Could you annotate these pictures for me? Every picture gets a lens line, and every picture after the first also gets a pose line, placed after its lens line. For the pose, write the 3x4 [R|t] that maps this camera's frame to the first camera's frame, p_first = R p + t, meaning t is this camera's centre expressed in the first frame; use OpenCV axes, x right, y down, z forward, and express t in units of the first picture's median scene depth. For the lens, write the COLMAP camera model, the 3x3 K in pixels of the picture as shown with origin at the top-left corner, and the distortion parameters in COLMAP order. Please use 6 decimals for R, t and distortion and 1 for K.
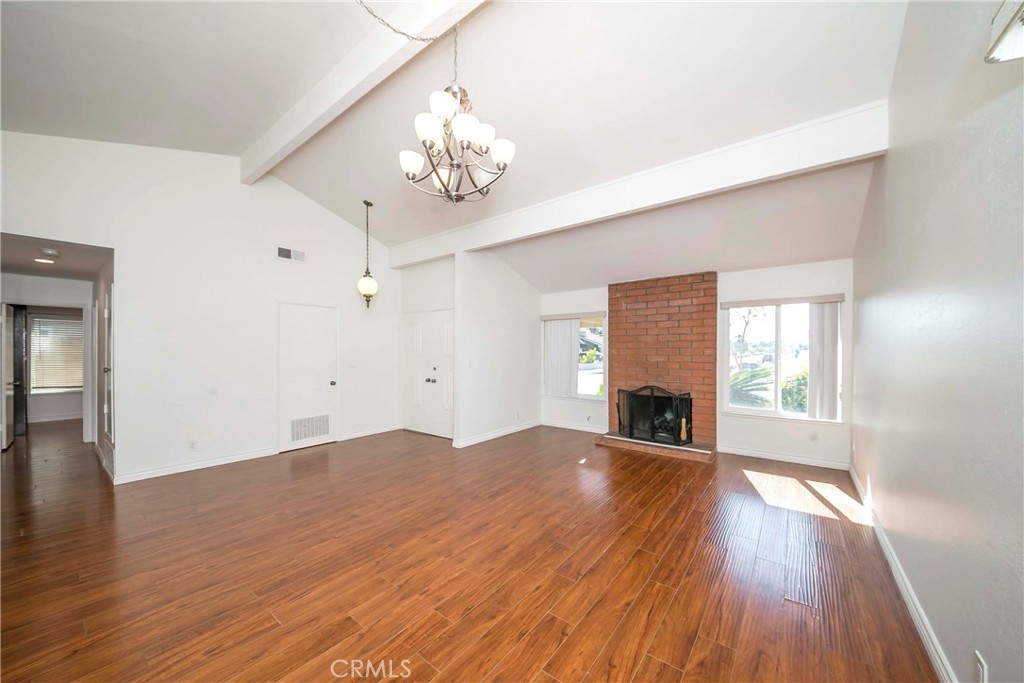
lens RADIAL K [[360.5, 0, 514.5], [0, 360.5, 342.8], [0, 0, 1]] dist [0.001501, -0.000268]
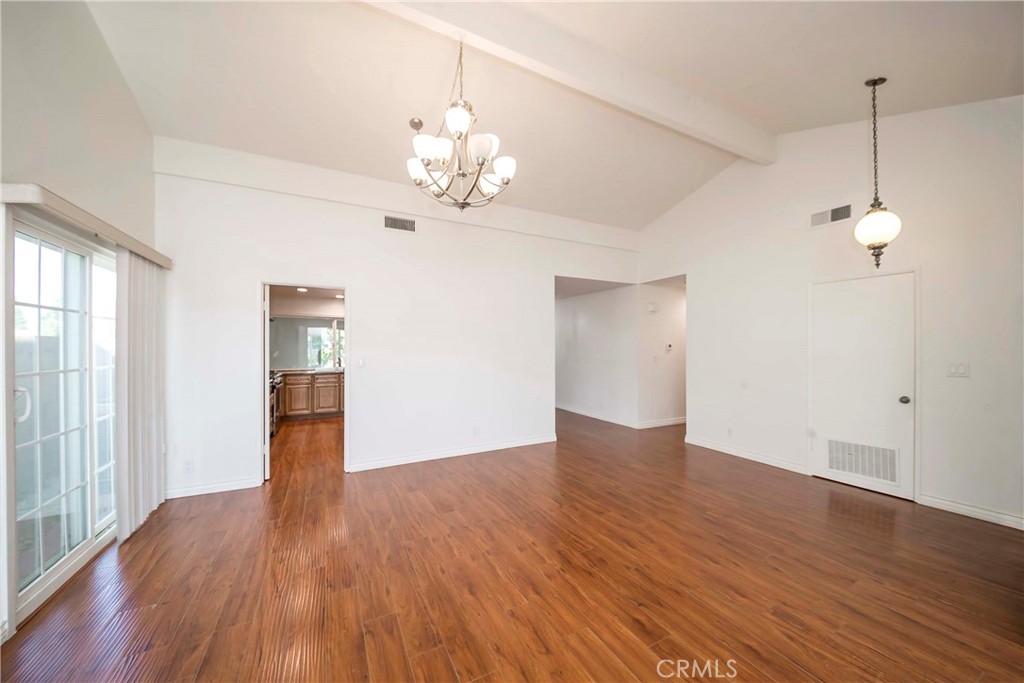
lens RADIAL K [[370.6, 0, 512.5], [0, 370.6, 345.1], [0, 0, 1]] dist [-0.008641, -0.000253]
pose [[-0.434324, 0.000239, -0.900757, 0.345190], [0.021471, 0.999719, -0.010088, 0.015097], [0.900501, -0.023721, -0.434206, 0.743263]]
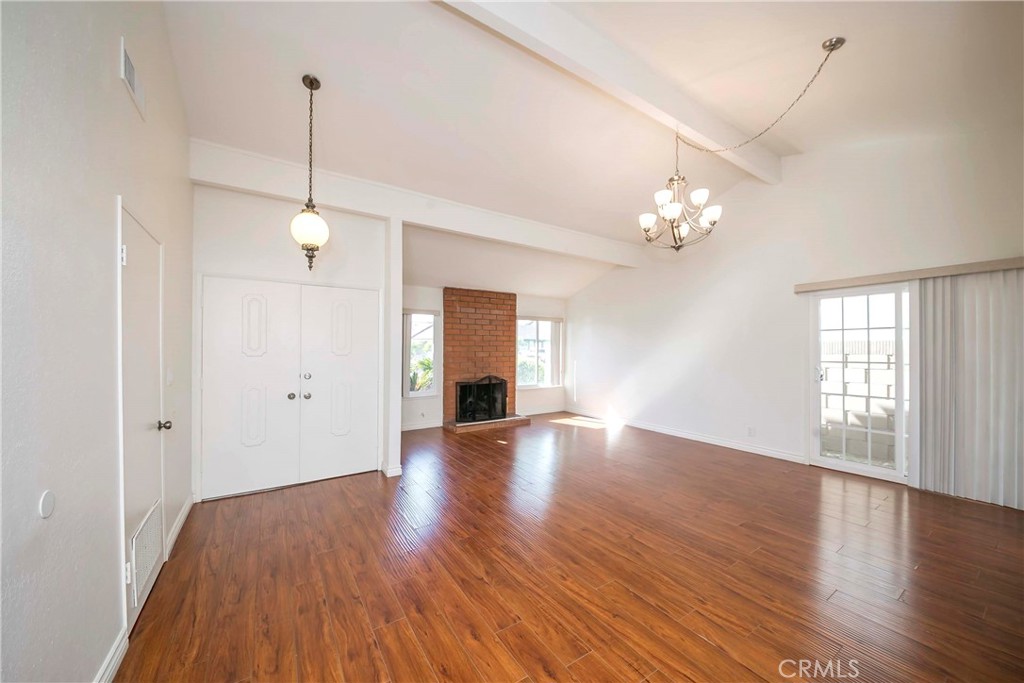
lens RADIAL K [[360.5, 0, 514.5], [0, 360.5, 342.8], [0, 0, 1]] dist [0.001501, -0.000268]
pose [[0.331271, 0.014477, 0.943425, -0.826830], [-0.022273, 0.999724, -0.007520, 0.011600], [-0.943273, -0.018521, 0.331502, 0.525999]]
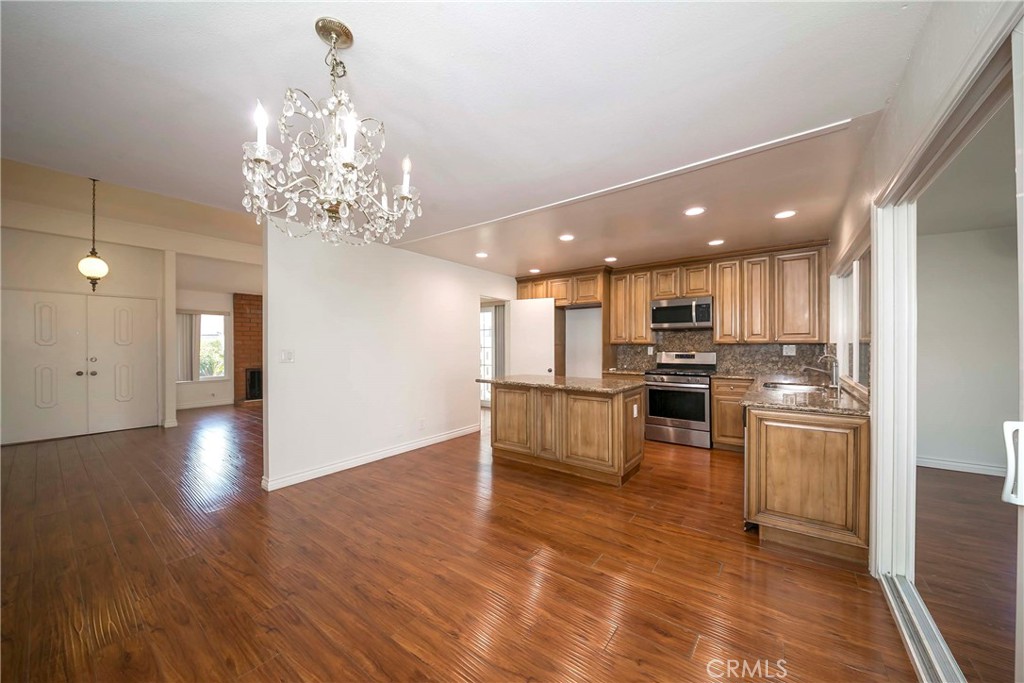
lens RADIAL K [[360.8, 0, 508.7], [0, 360.8, 345.0], [0, 0, 1]] dist [-0.013958, -0.000237]
pose [[0.002383, 0.001233, 0.999996, -1.310029], [-0.018517, 0.999828, -0.001189, 0.020131], [-0.999826, -0.018514, 0.002405, -0.056840]]
